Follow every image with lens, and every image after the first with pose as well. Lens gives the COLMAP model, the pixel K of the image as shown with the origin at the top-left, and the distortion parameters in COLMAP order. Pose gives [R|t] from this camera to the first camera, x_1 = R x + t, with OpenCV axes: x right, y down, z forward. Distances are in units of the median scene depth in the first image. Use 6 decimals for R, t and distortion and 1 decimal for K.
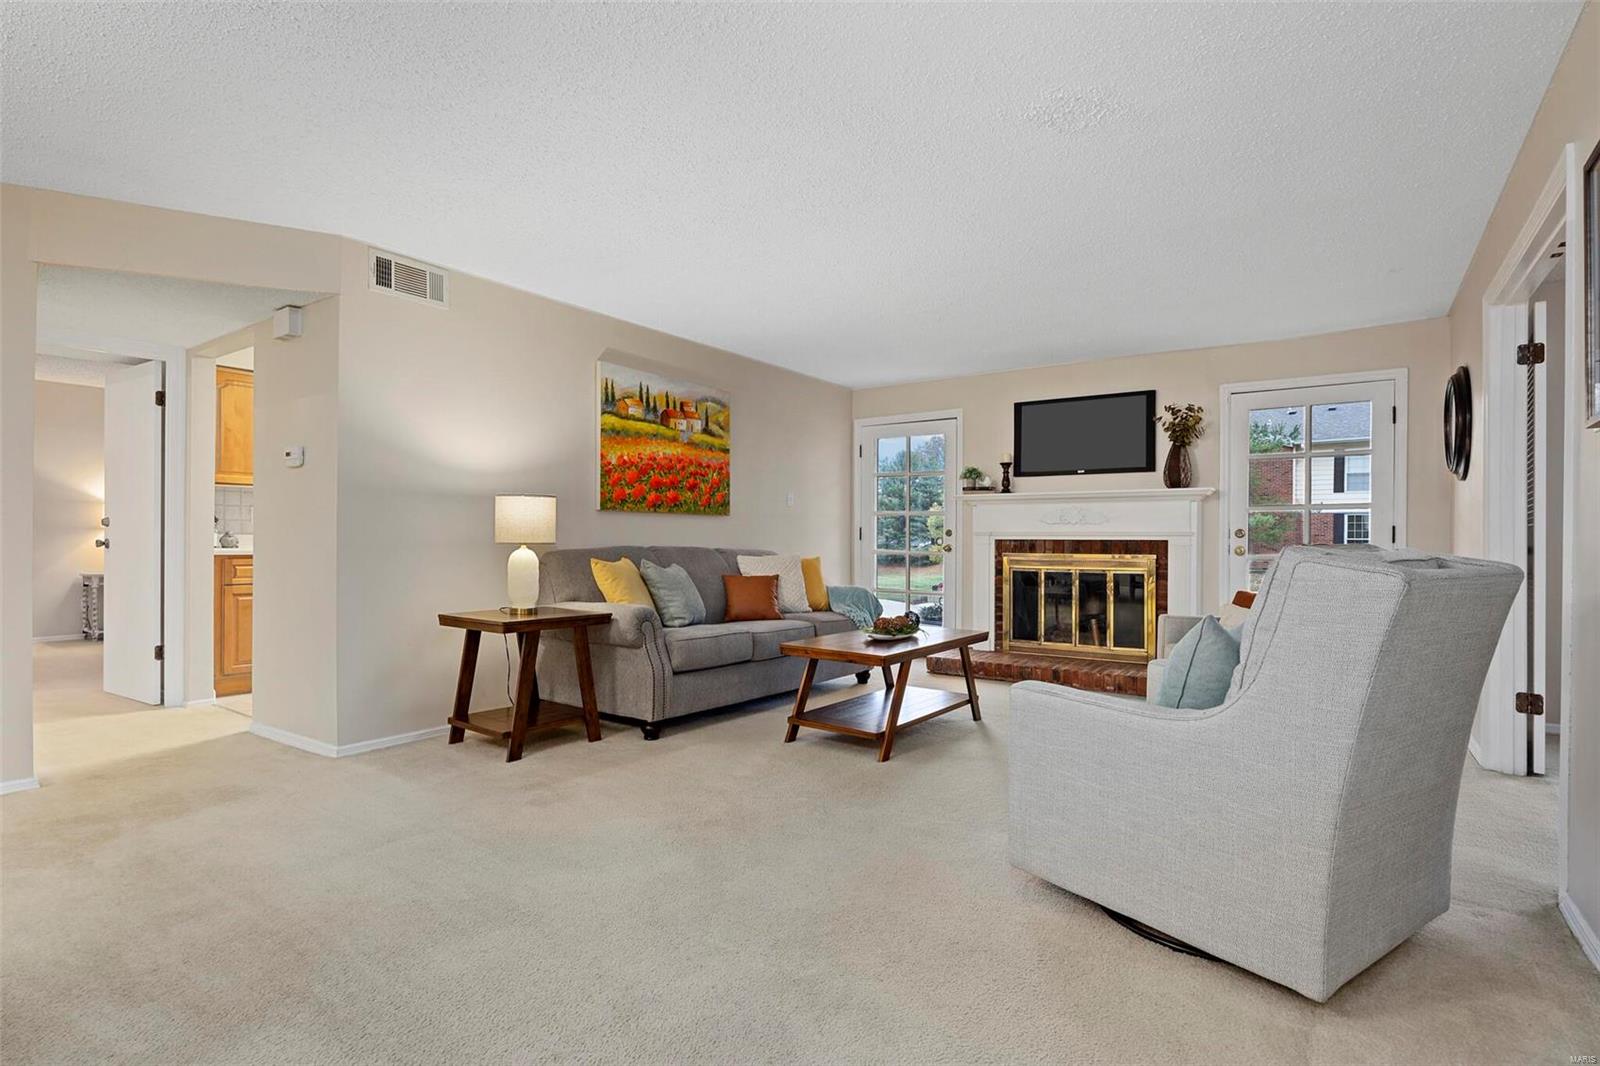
lens RADIAL K [[770.5, 0, 806.1], [0, 770.5, 543.2], [0, 0, 1]] dist [-0.021275, 0.002186]
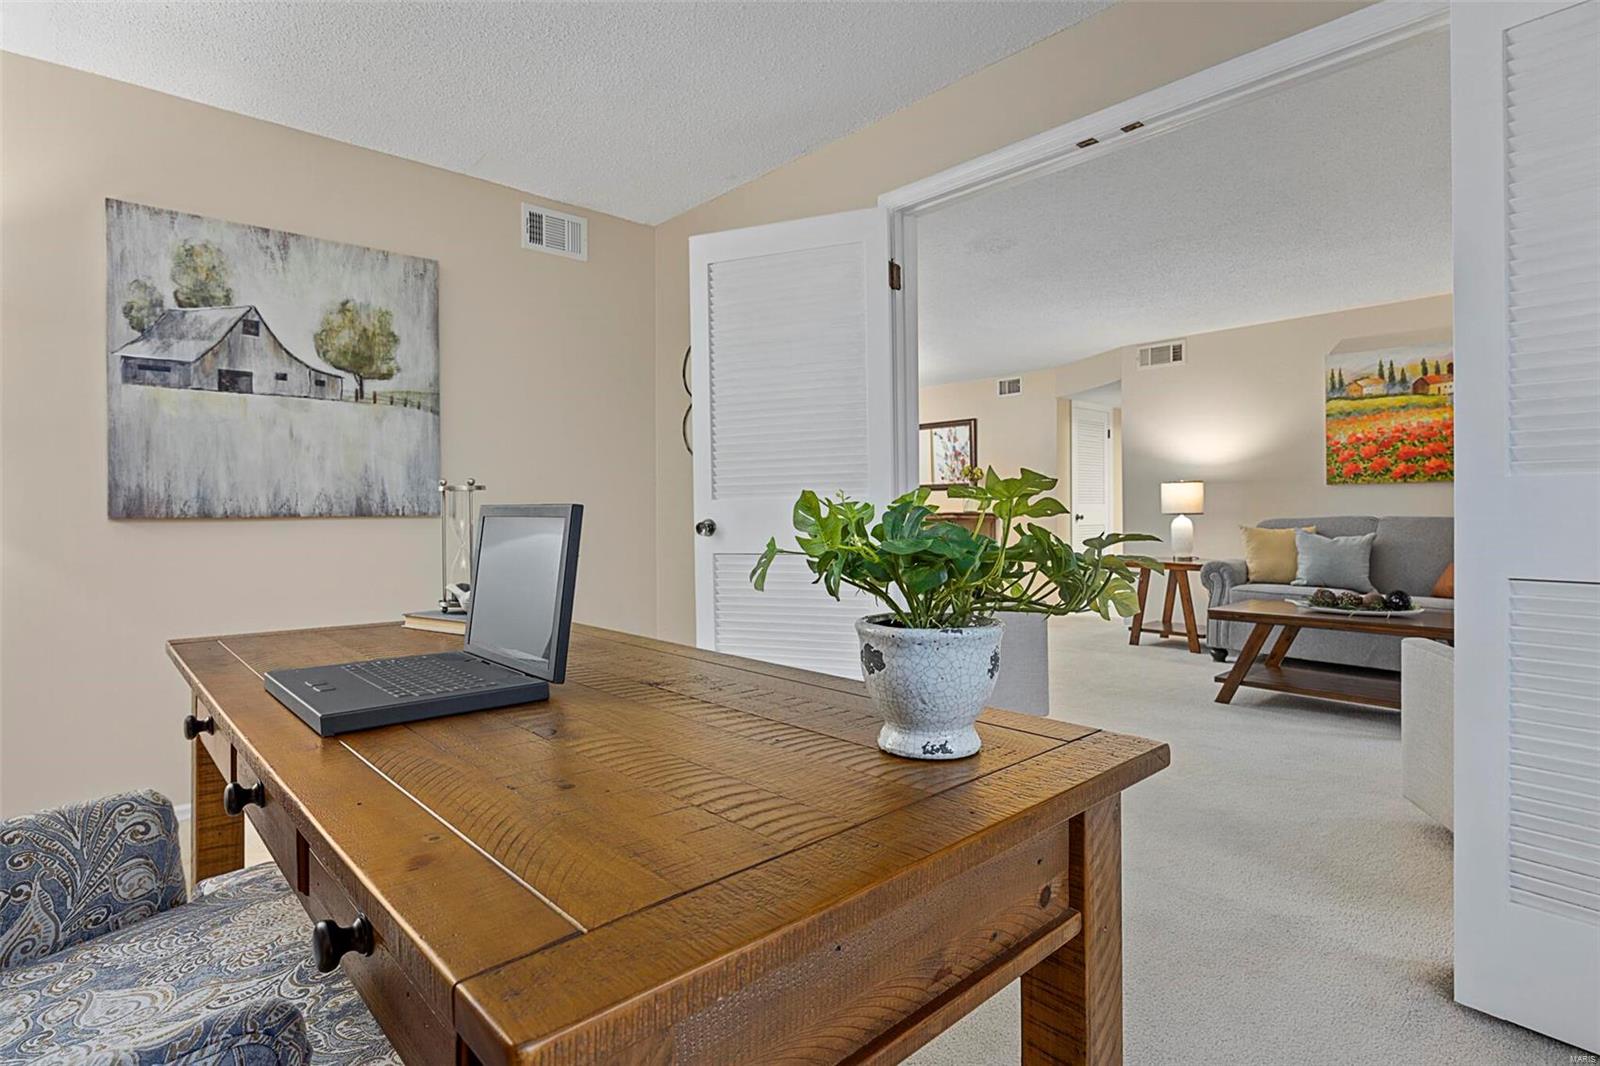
lens RADIAL K [[795.1, 0, 809.5], [0, 795.1, 520.7], [0, 0, 1]] dist [-0.003871, -0.000331]
pose [[-0.219882, 0.007500, -0.975498, 1.064500], [-0.003463, 0.999958, 0.008469, 0.003040], [0.975520, 0.005241, -0.219847, 0.505311]]
